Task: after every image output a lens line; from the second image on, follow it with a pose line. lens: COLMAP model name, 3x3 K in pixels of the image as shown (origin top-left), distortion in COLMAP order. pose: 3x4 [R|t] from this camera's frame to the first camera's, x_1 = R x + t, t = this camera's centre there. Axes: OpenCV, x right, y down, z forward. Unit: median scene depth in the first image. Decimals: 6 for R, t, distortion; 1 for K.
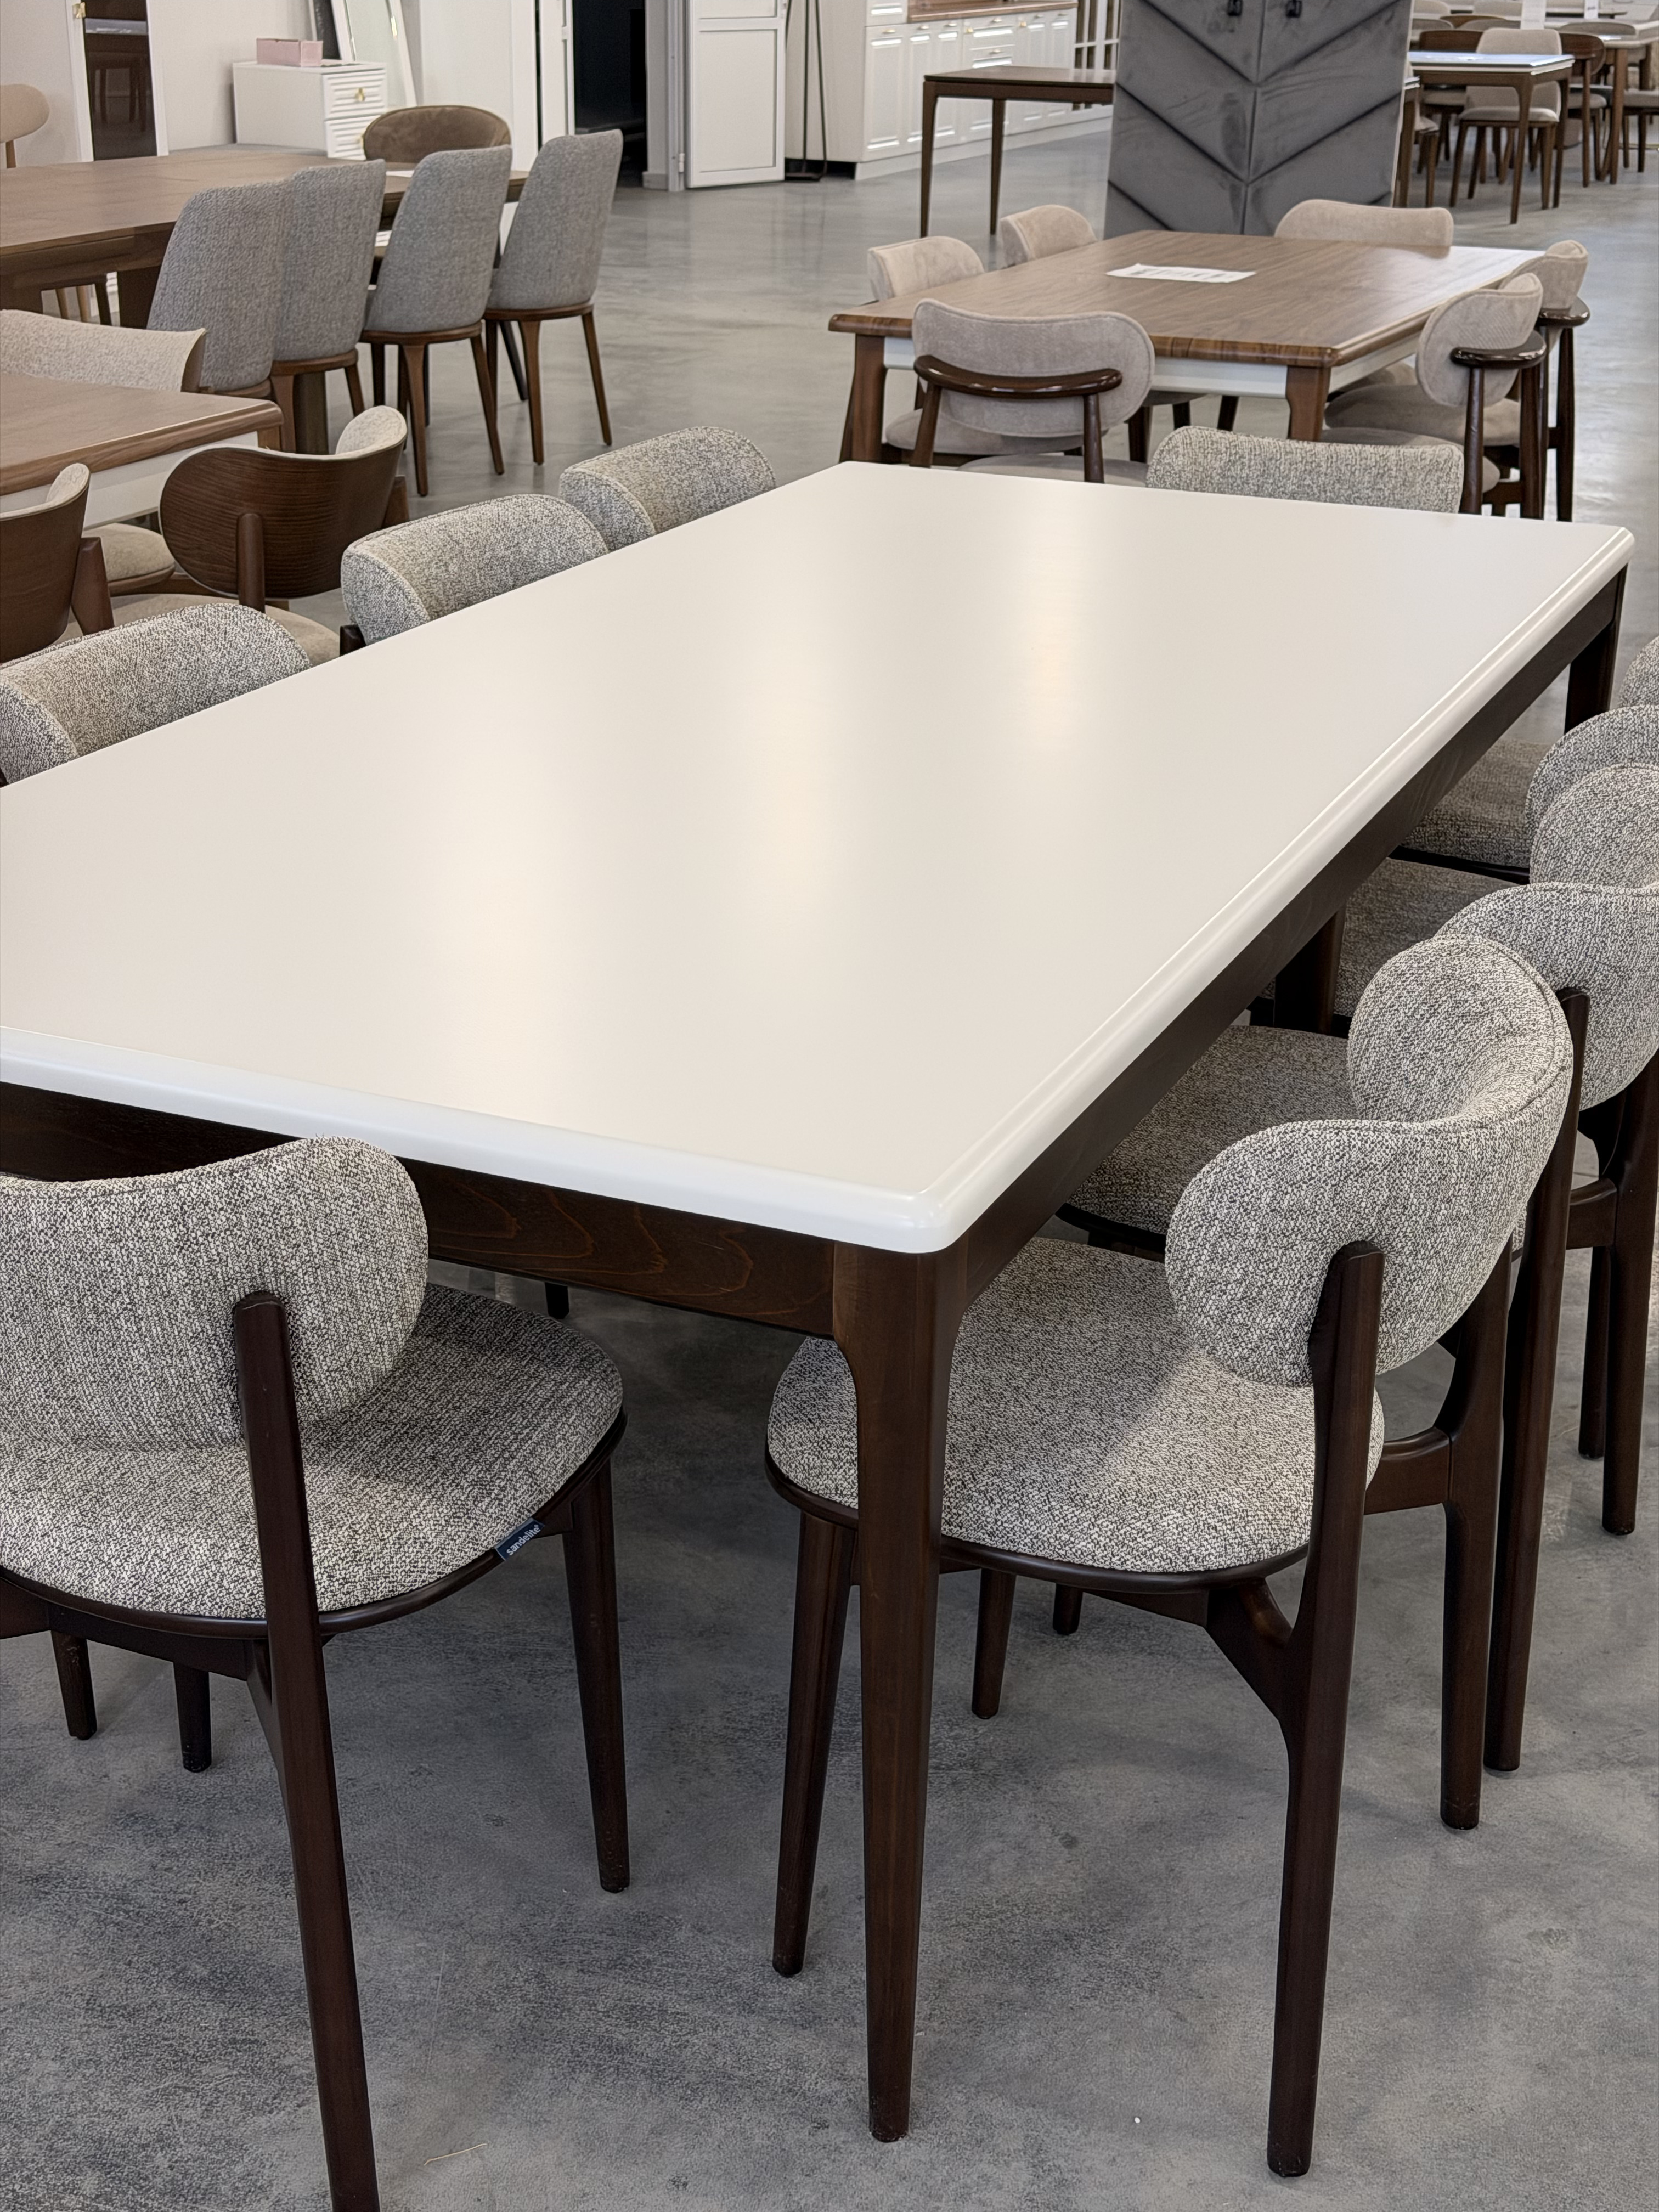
lens RADIAL K [[3042.8, 0, 830.2], [0, 3042.8, 1145.7], [0, 0, 1]] dist [0.200345, -0.444317]
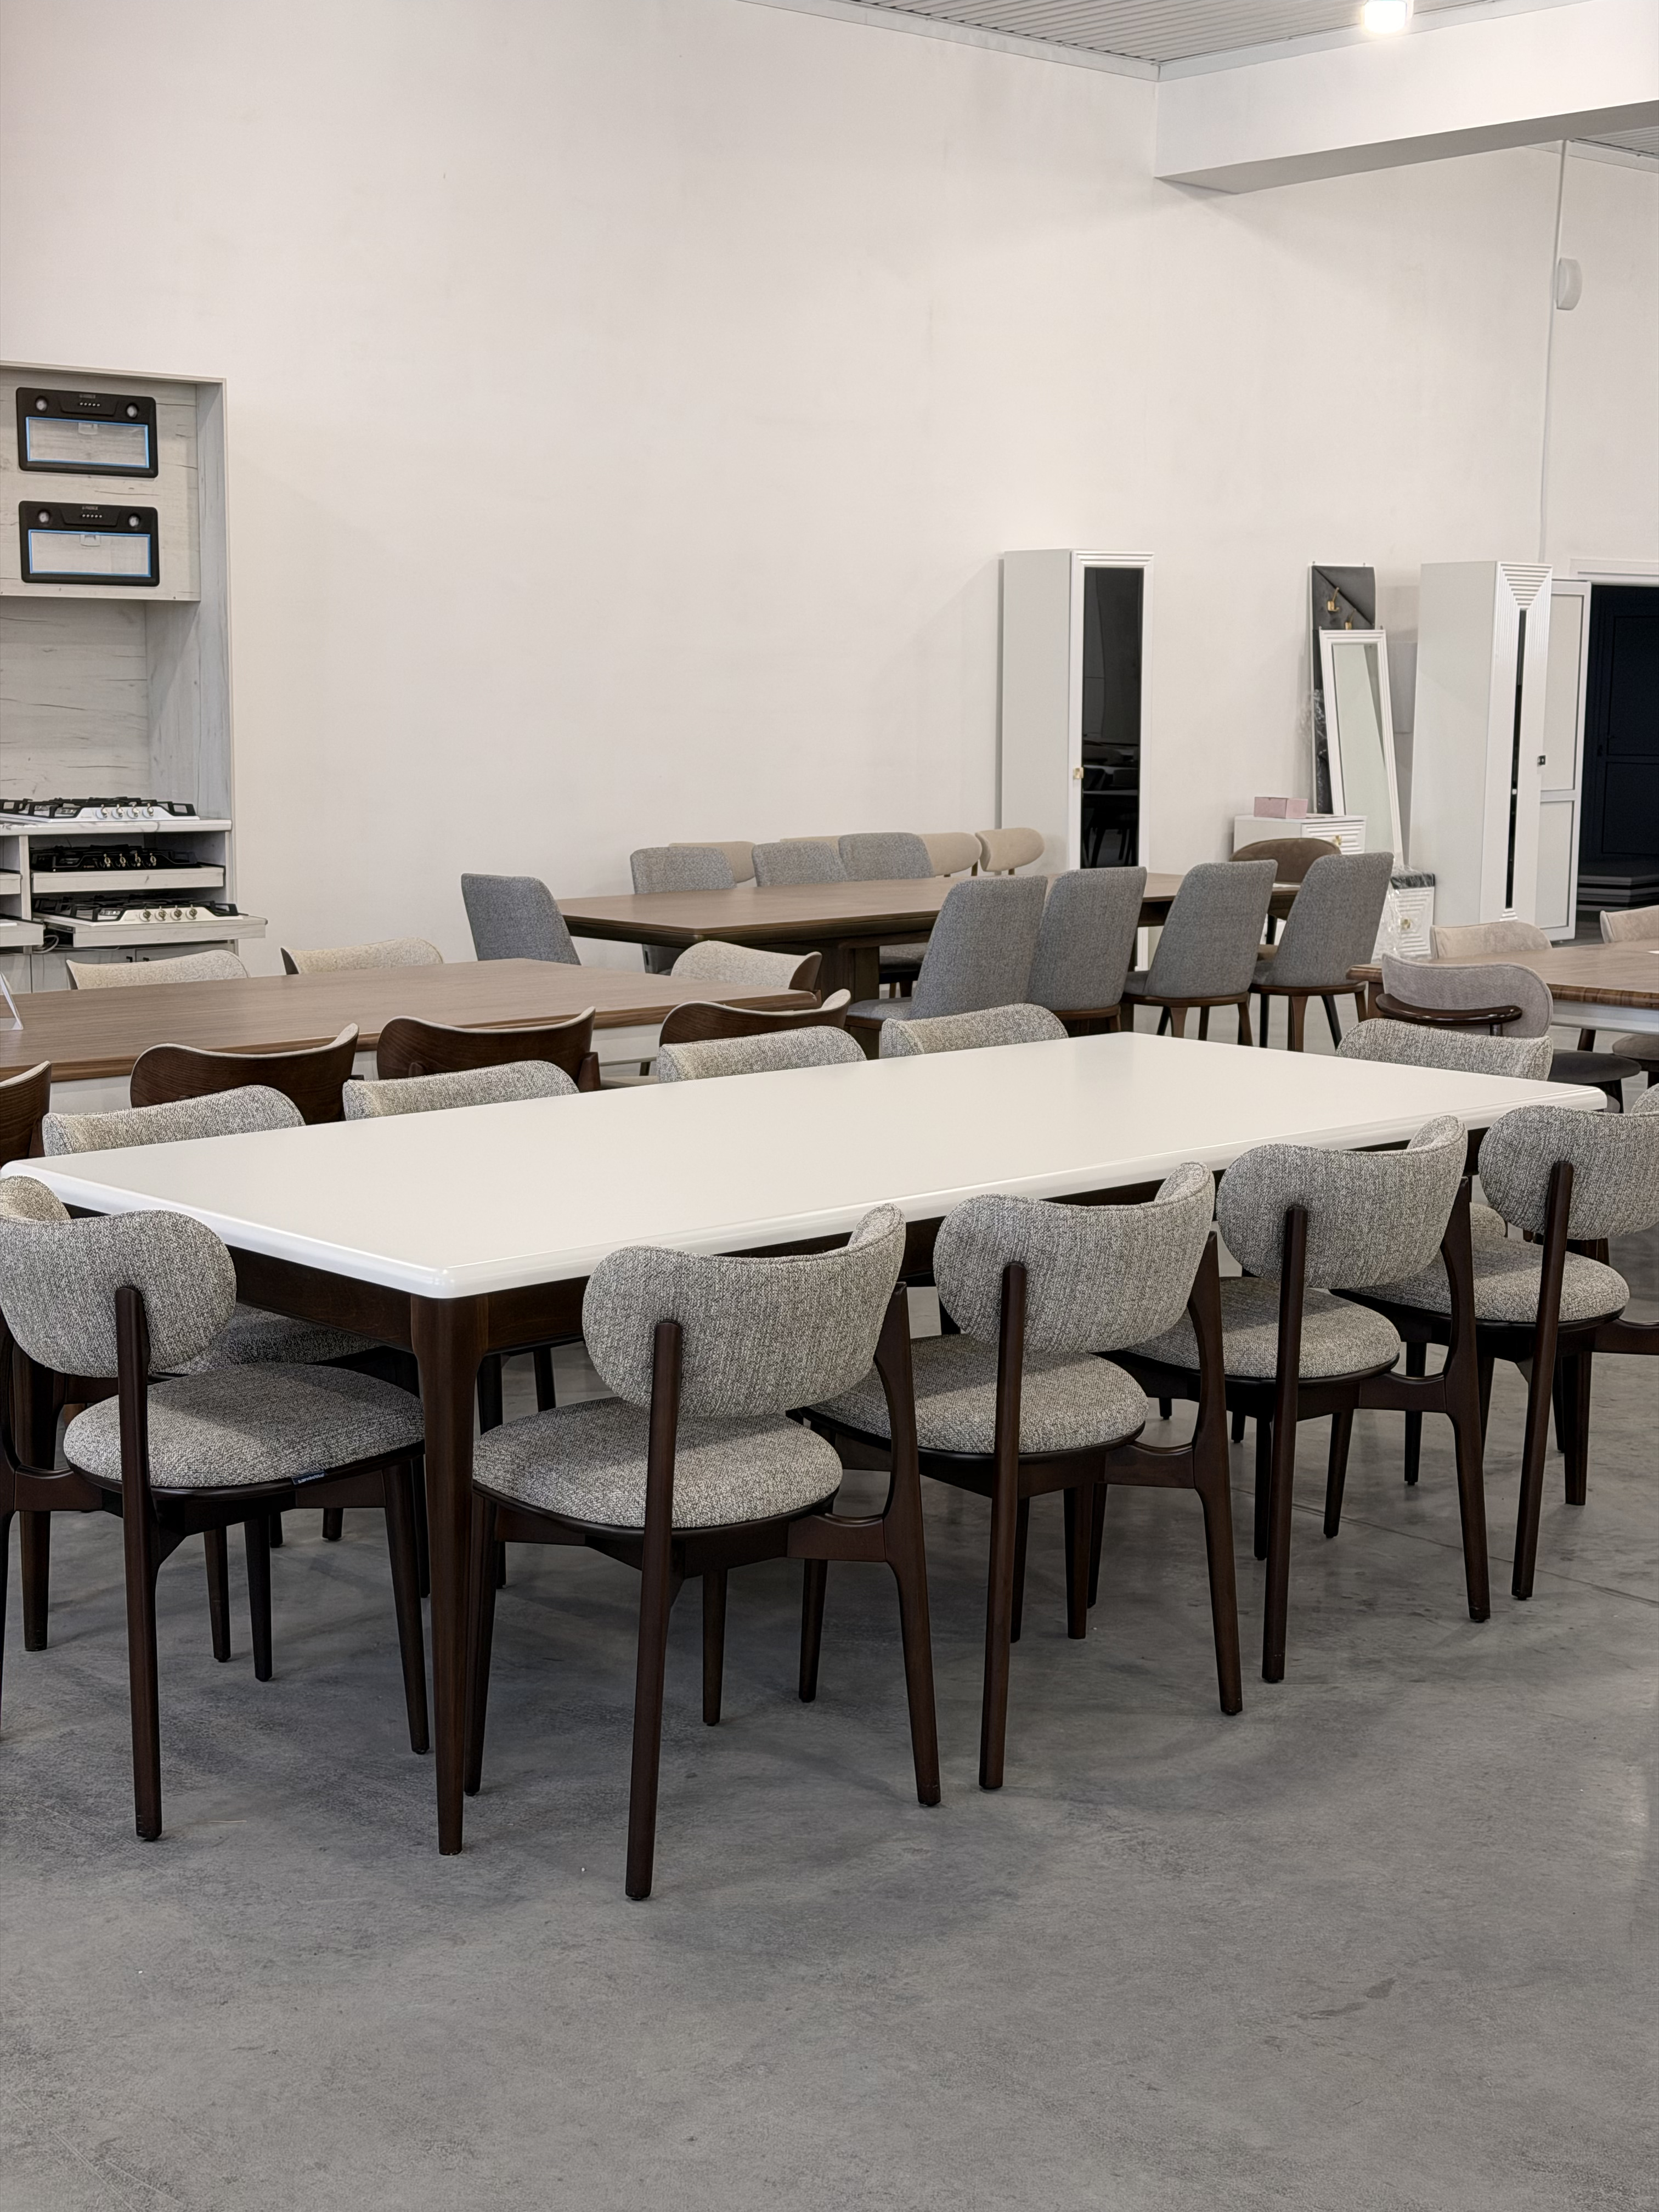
lens RADIAL K [[3042.8, 0, 830.2], [0, 3042.8, 1145.7], [0, 0, 1]] dist [0.200345, -0.444317]
pose [[0.910175, 0.050914, -0.411083, 0.799151], [-0.146904, 0.967585, -0.205421, 0.231310], [0.387299, 0.247358, 0.888152, -0.478546]]
